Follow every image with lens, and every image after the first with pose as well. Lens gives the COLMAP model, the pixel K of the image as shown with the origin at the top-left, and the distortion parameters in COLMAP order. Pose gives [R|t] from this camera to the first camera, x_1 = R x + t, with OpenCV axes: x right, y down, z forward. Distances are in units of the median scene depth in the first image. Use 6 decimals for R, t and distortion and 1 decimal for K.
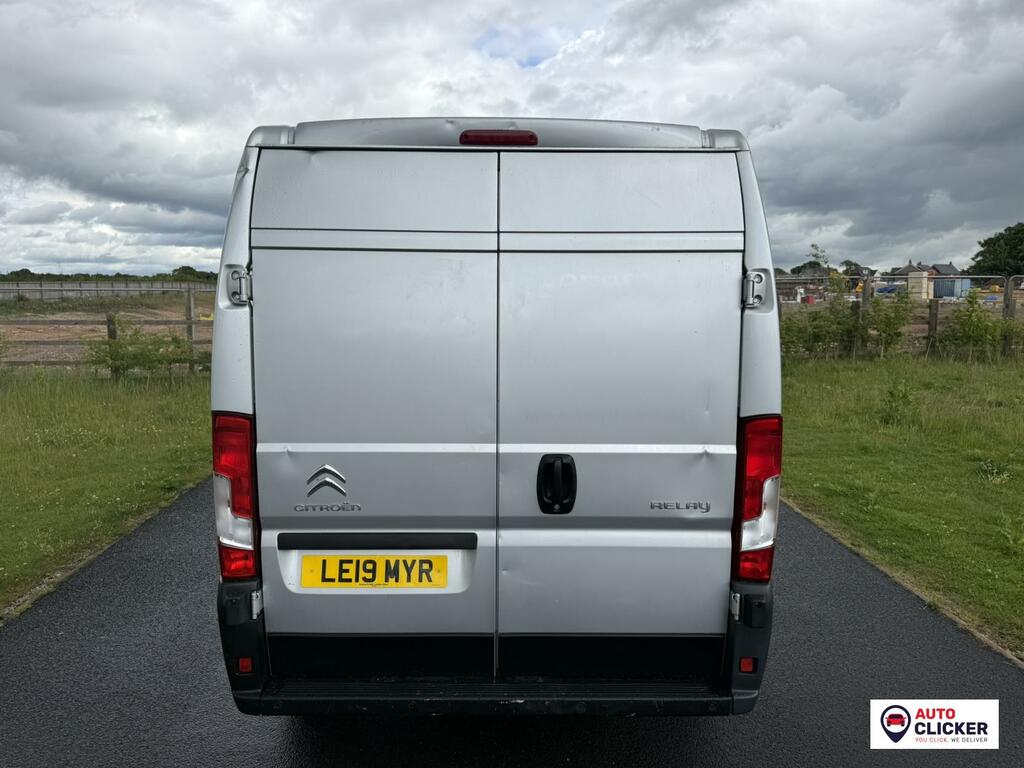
lens RADIAL K [[709.2, 0, 511.8], [0, 709.2, 388.0], [0, 0, 1]] dist [0.030085, -0.017495]
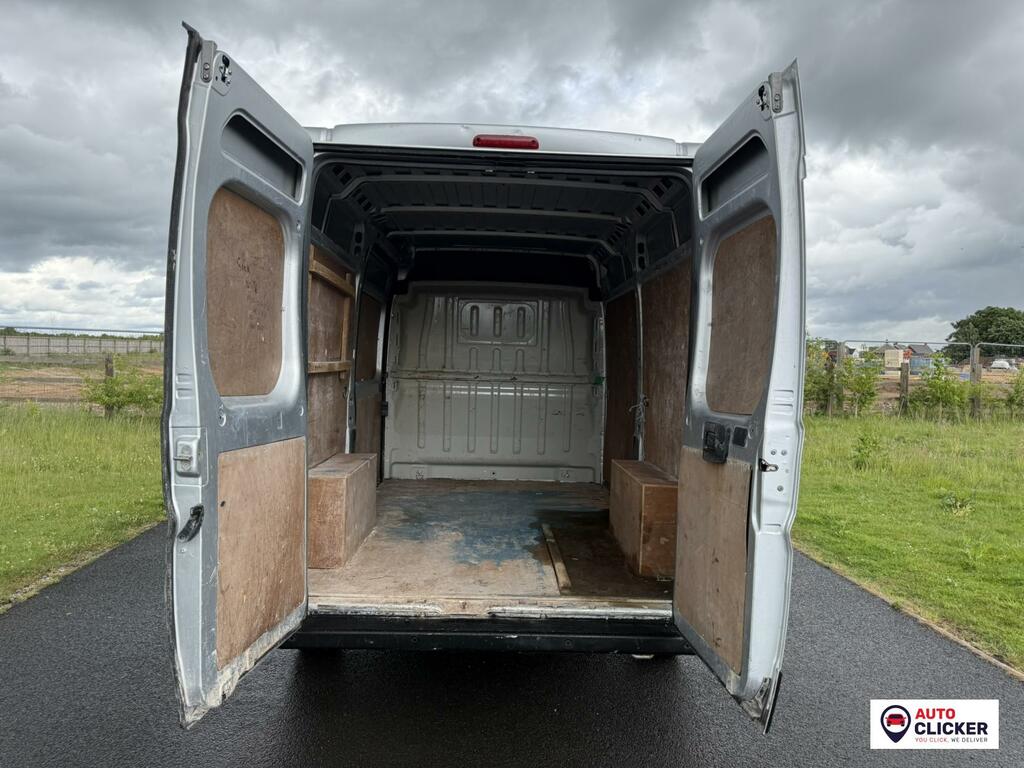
lens RADIAL K [[704.7, 0, 515.3], [0, 704.7, 388.8], [0, 0, 1]] dist [0.052306, -0.043440]
pose [[0.999449, 0.022938, 0.023994, -0.021082], [-0.020549, 0.995222, -0.095447, 0.160250], [-0.026069, 0.094901, 0.995145, -0.127397]]
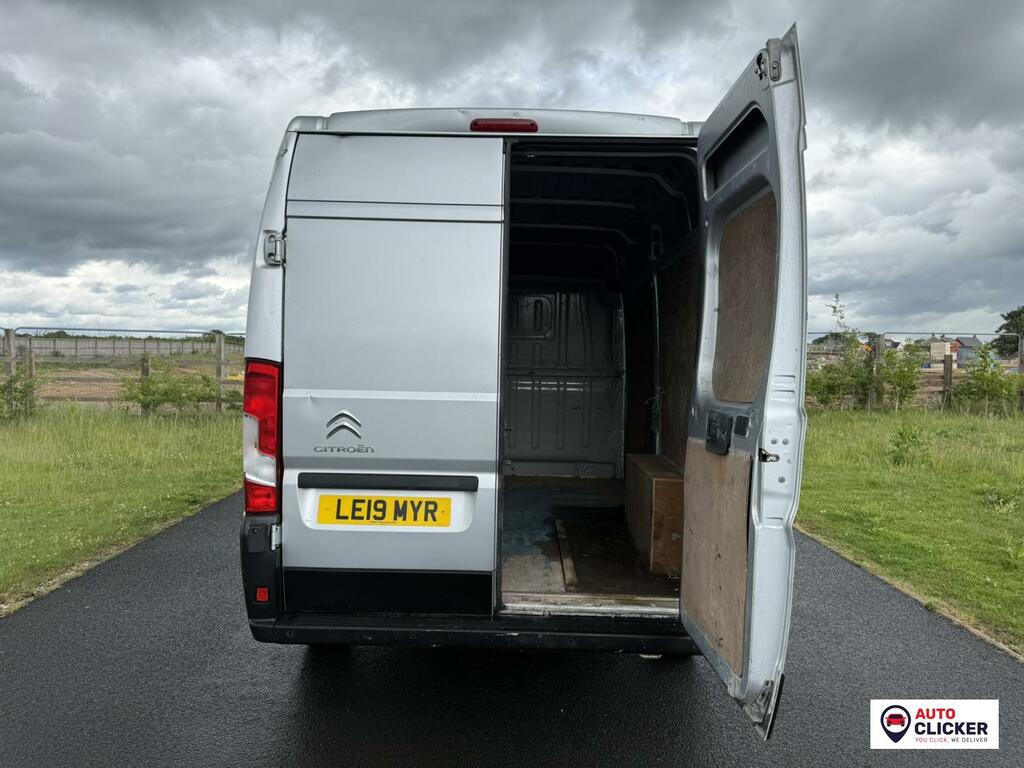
lens RADIAL K [[706.0, 0, 513.1], [0, 706.0, 386.9], [0, 0, 1]] dist [0.047717, -0.037915]
pose [[0.999510, 0.015039, -0.027441, 0.032043], [-0.017549, 0.995453, -0.093620, 0.166780], [0.025909, 0.094055, 0.995230, -0.097107]]
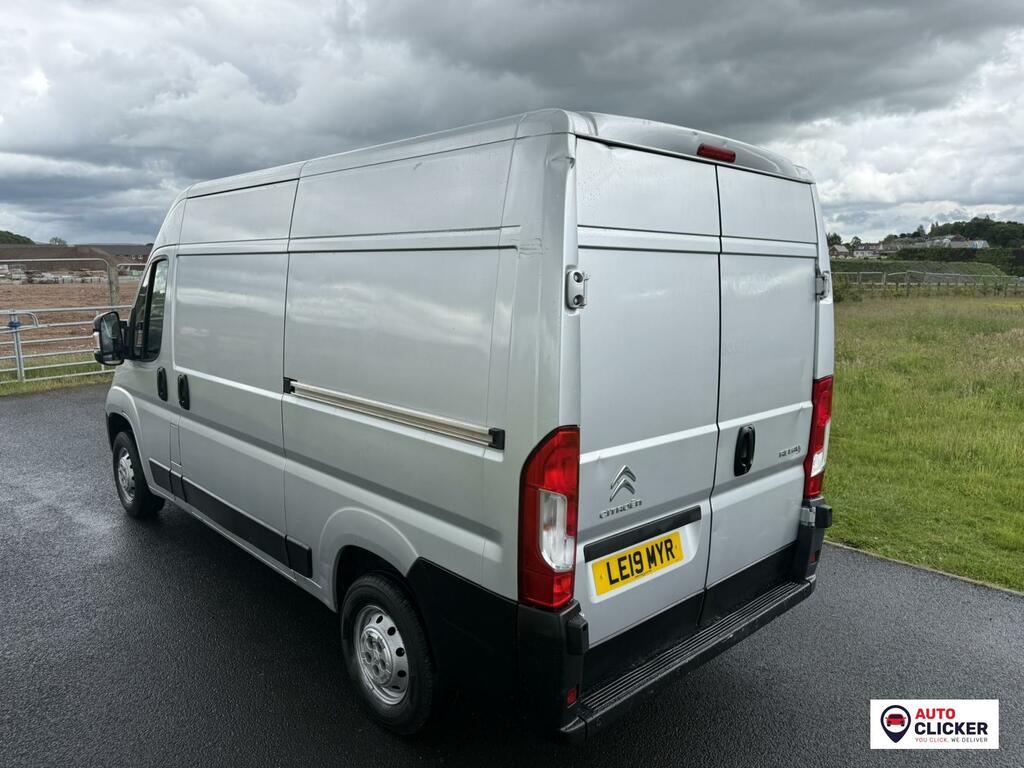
lens RADIAL K [[716.5, 0, 466.3], [0, 716.5, 379.0], [0, 0, 1]] dist [-0.001241, 0.001238]
pose [[0.763913, -0.089025, 0.639149, -1.024439], [0.074965, 0.995975, 0.049128, -0.074886], [-0.640951, 0.010384, 0.767512, 0.363191]]
